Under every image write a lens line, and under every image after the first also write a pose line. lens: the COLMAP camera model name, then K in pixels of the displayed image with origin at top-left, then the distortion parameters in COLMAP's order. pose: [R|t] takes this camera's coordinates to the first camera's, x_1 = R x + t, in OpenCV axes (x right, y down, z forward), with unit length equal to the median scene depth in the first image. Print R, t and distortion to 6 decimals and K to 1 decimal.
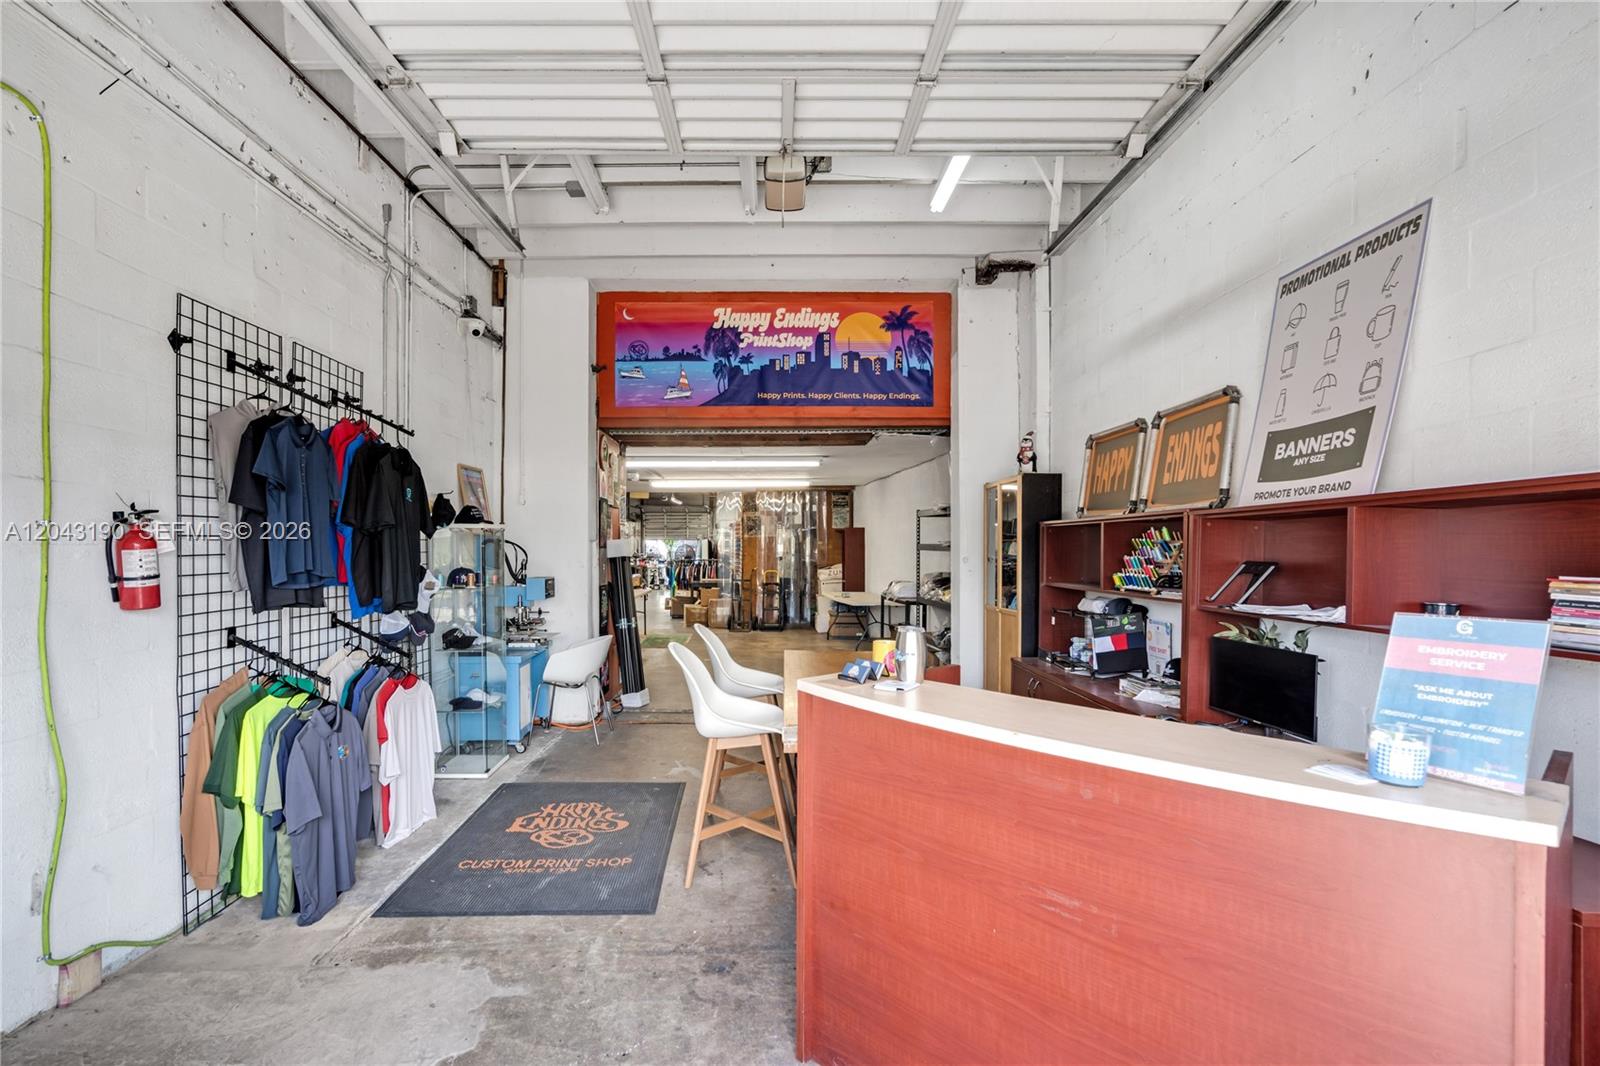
lens RADIAL K [[743.1, 0, 794.2], [0, 743.1, 543.5], [0, 0, 1]] dist [0.000021, 0.000847]
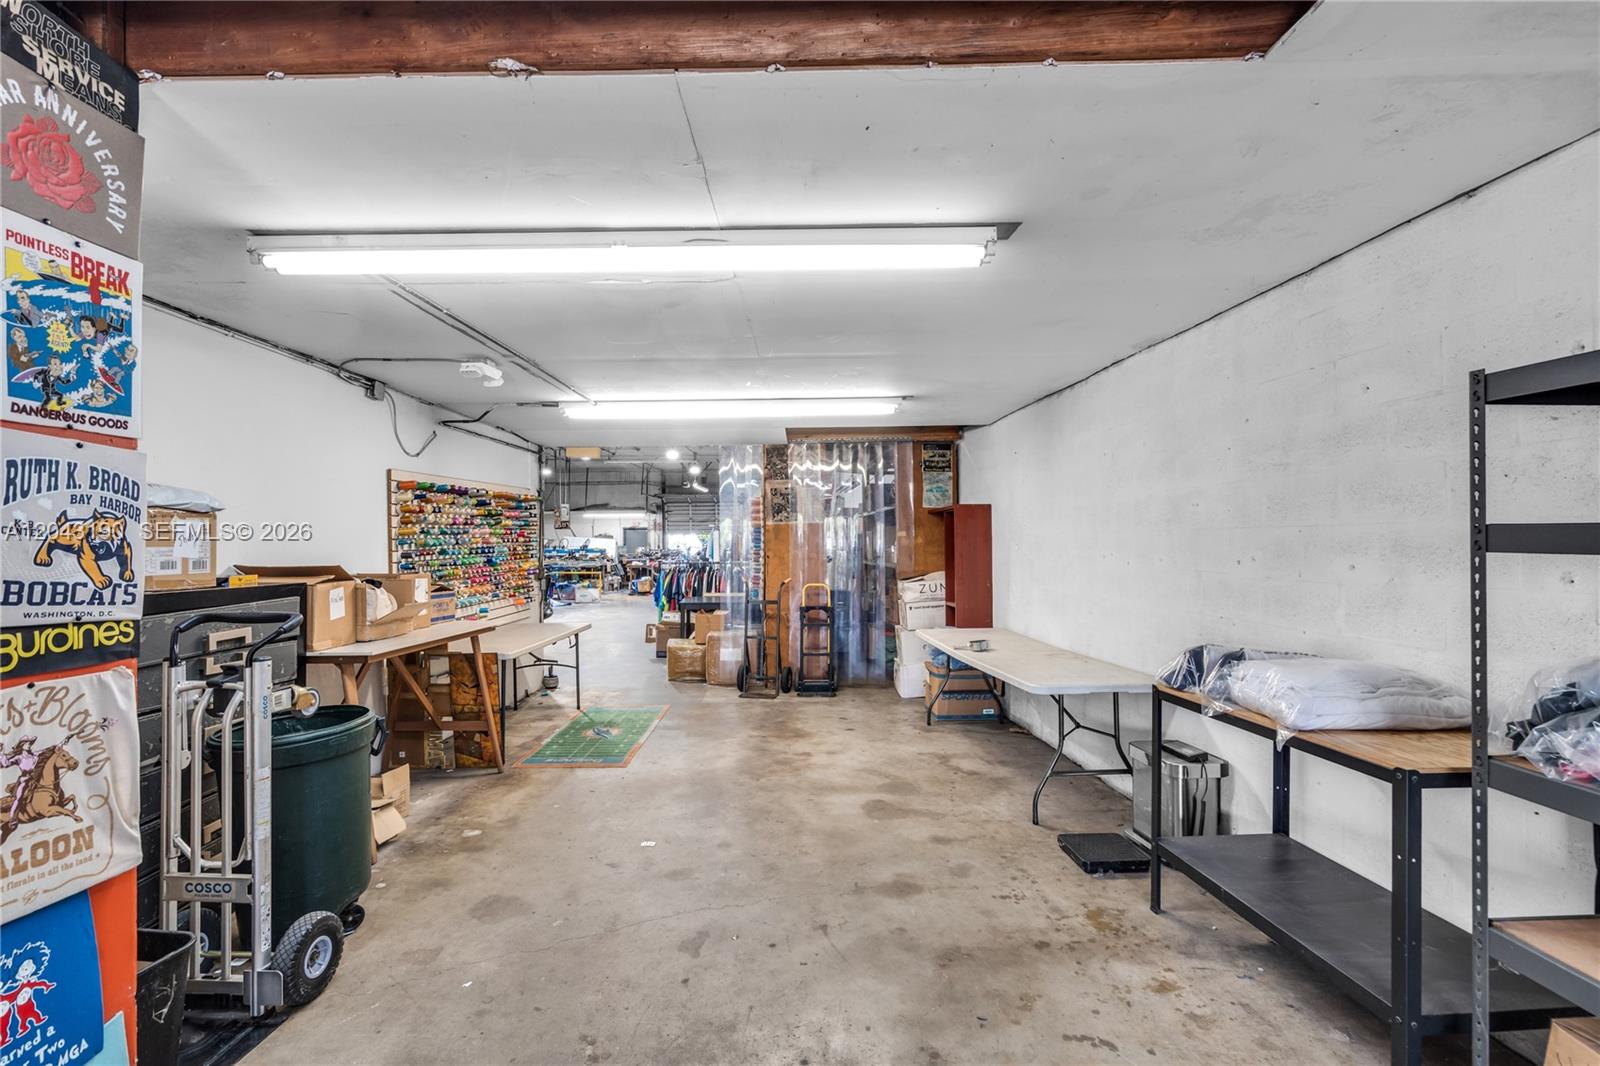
lens RADIAL K [[743.1, 0, 802.6], [0, 743.1, 532.9], [0, 0, 1]] dist [0.000021, 0.000847]
pose [[0.998602, -0.007512, -0.052321, -0.010609], [0.007125, 0.999946, -0.007593, 0.002115], [0.052376, 0.007210, 0.998601, 0.434648]]
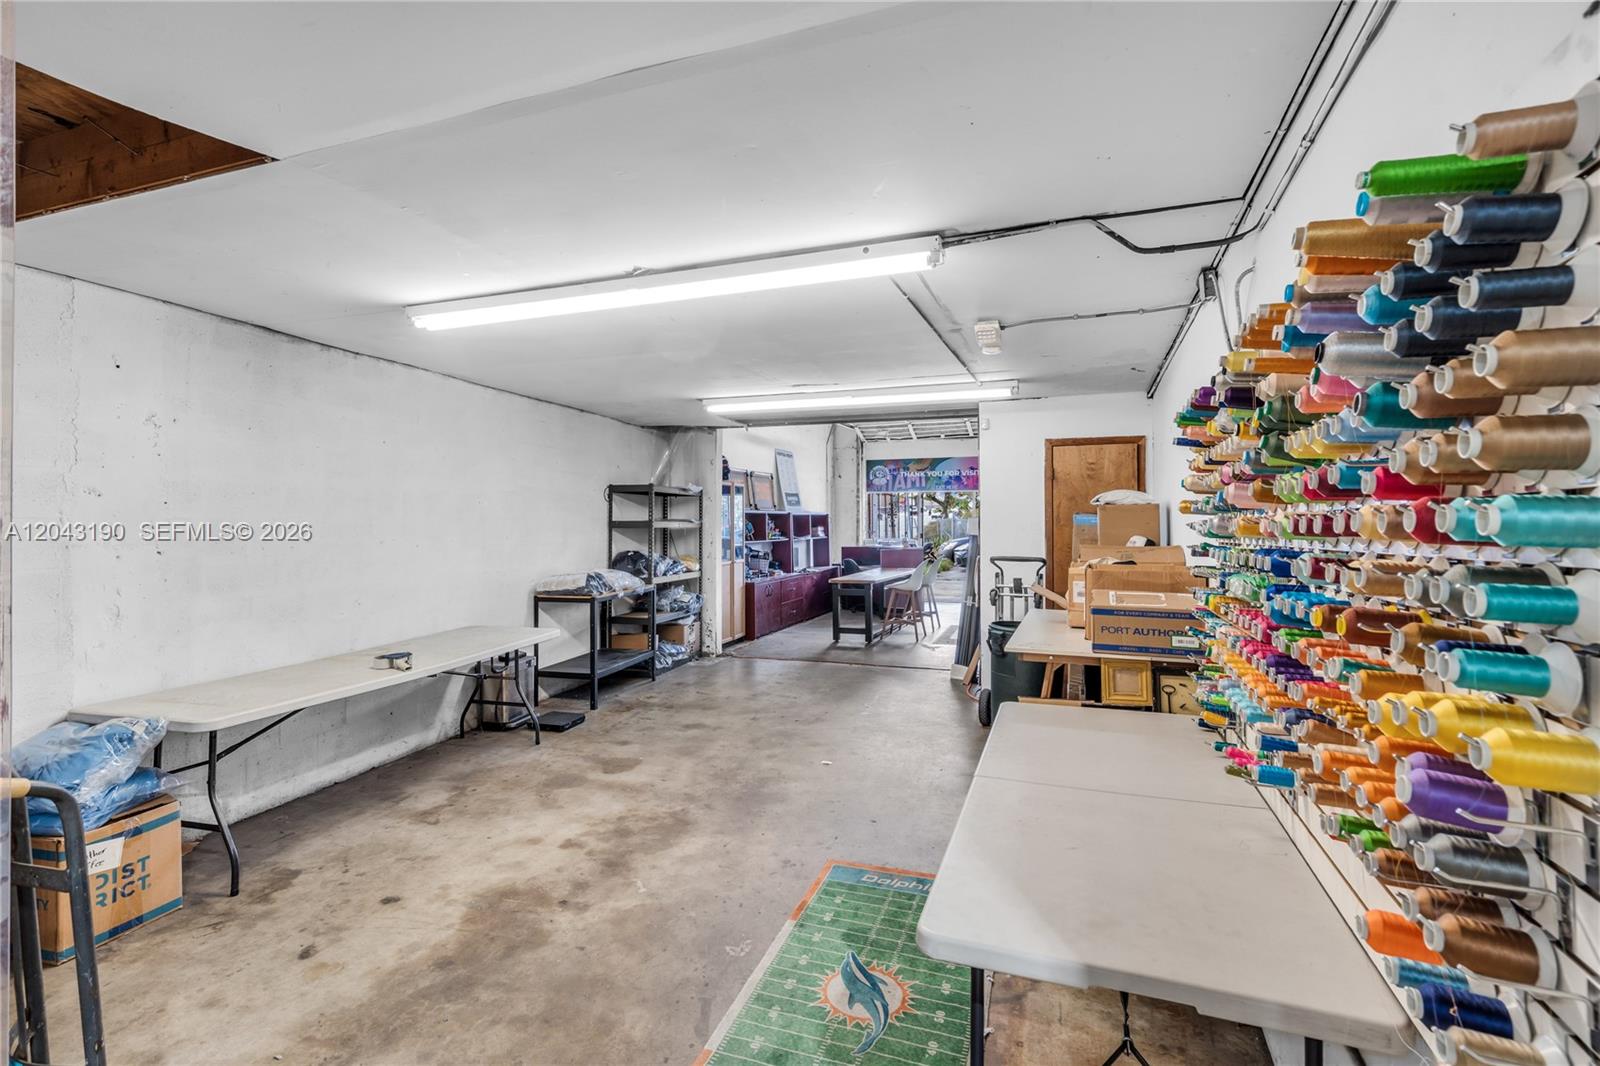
lens RADIAL K [[743.1, 0, 799.3], [0, 743.1, 526.6], [0, 0, 1]] dist [0.000021, 0.000847]
pose [[-0.925089, -0.000579, 0.379750, -0.141449], [-0.000256, 1.000000, 0.000900, 0.003238], [-0.379750, 0.000735, -0.925089, 0.842084]]
